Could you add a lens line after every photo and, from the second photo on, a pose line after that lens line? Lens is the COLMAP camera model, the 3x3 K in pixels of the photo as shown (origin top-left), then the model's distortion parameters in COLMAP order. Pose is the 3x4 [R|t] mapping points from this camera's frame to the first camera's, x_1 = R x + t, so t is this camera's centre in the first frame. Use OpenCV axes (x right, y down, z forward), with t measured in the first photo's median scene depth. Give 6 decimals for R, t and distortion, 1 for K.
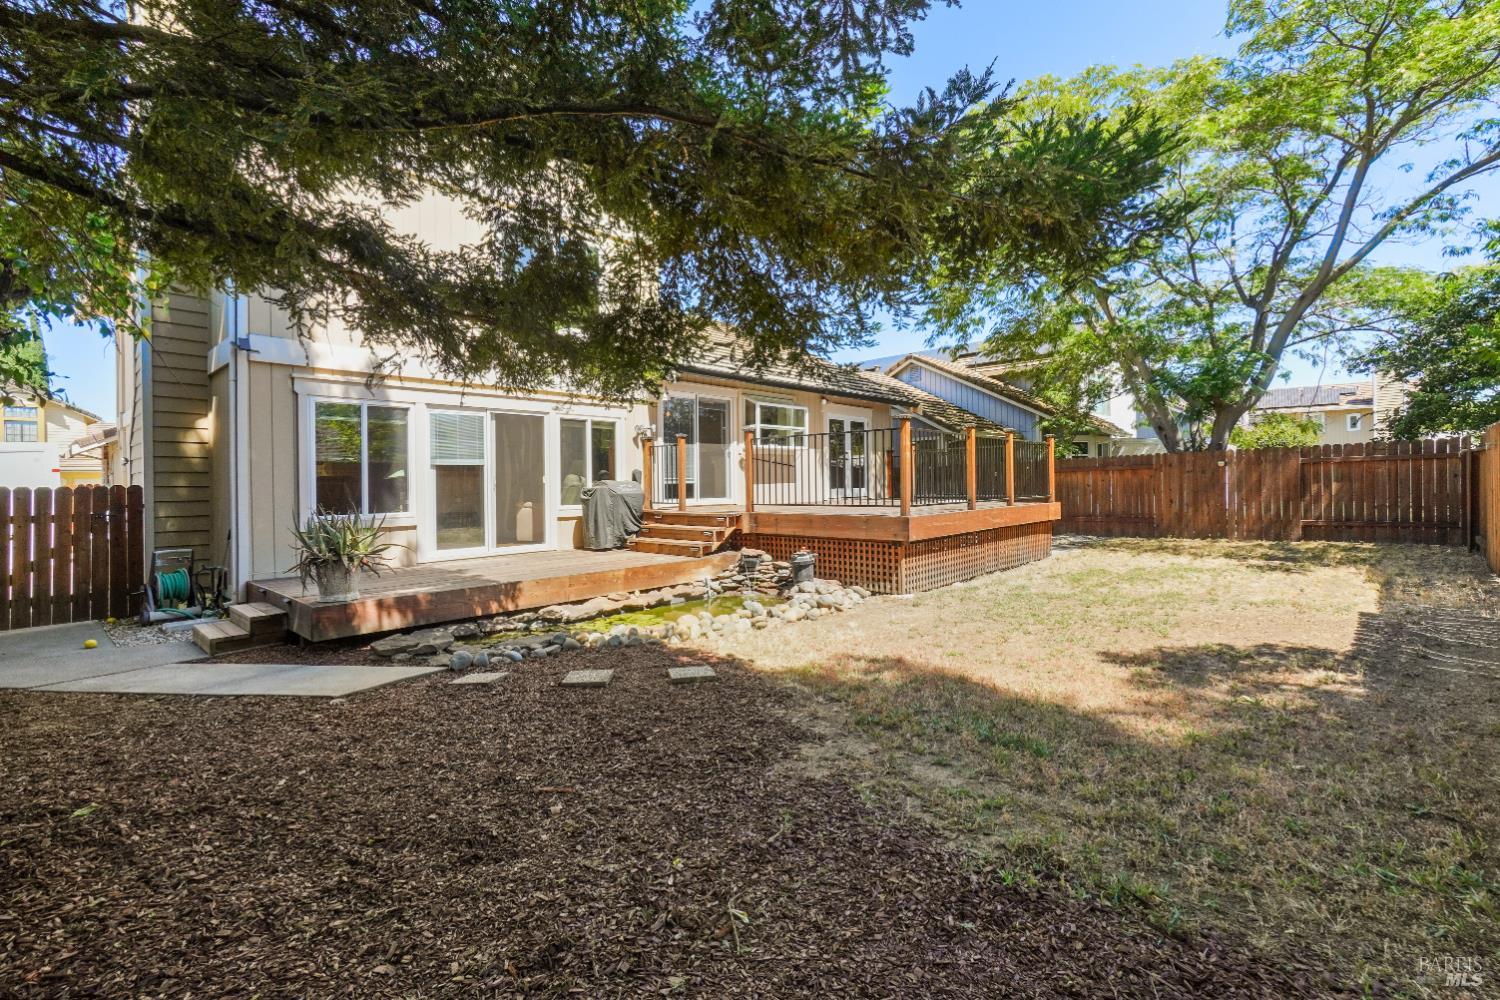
lens RADIAL K [[658.1, 0, 750.0], [0, 658.1, 500.0], [0, 0, 1]] dist [0.000687, 0.000088]
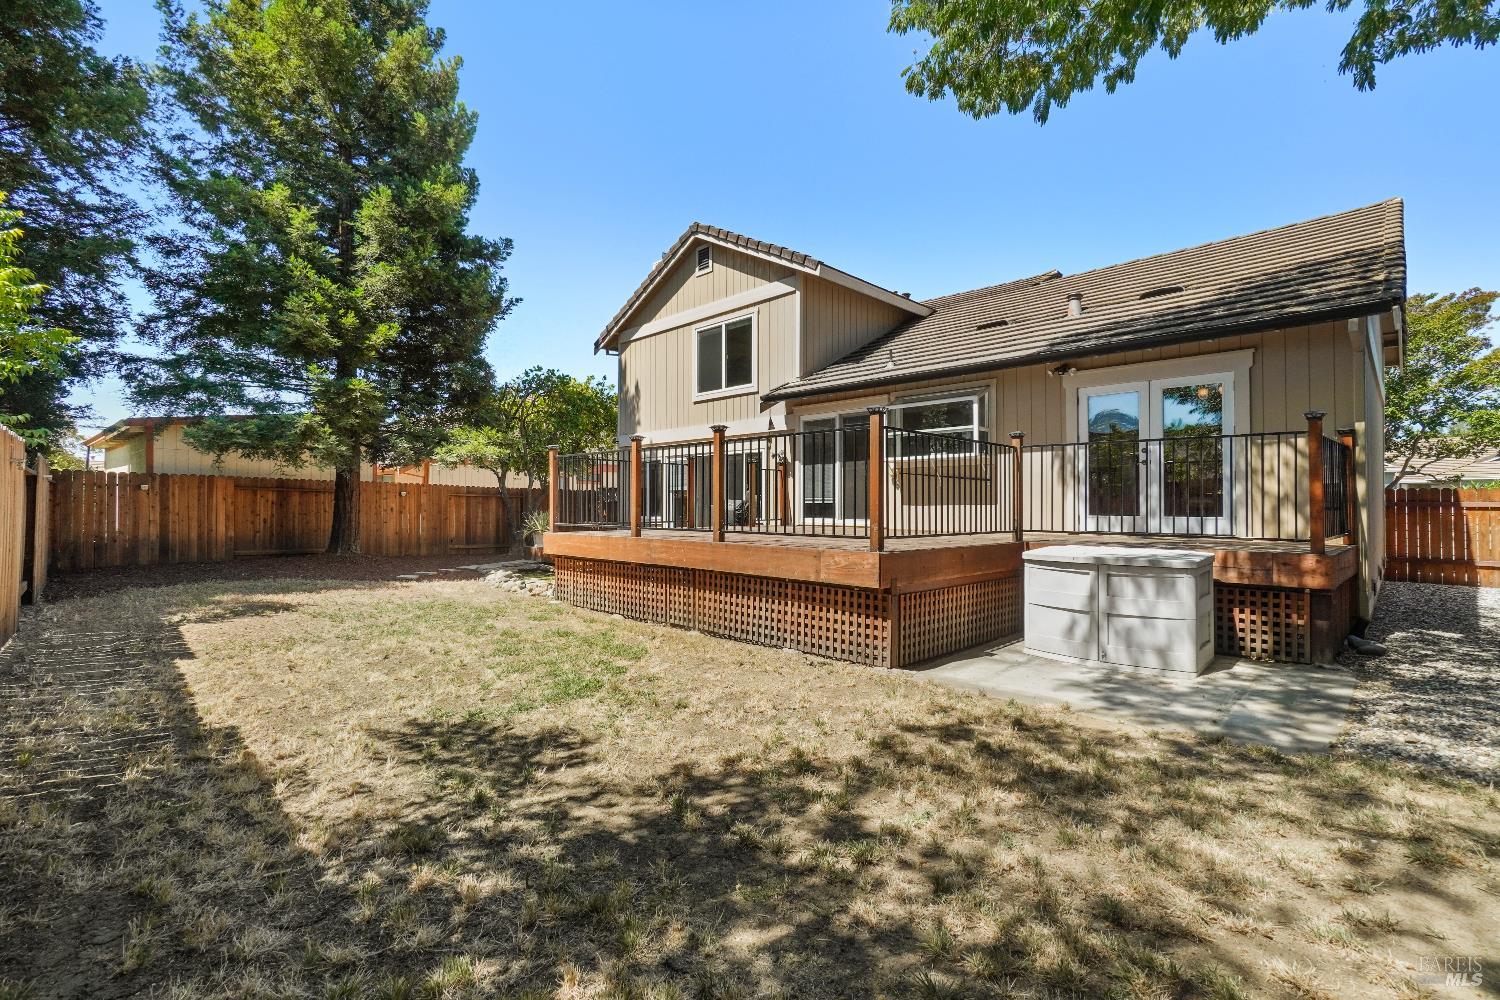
lens RADIAL K [[658.1, 0, 750.0], [0, 658.1, 500.0], [0, 0, 1]] dist [0.000687, 0.000088]
pose [[-0.031865, 0.019384, -0.999304, 0.893045], [-0.010393, 0.999751, 0.019724, -0.047886], [0.999438, 0.011014, -0.031655, 0.890686]]
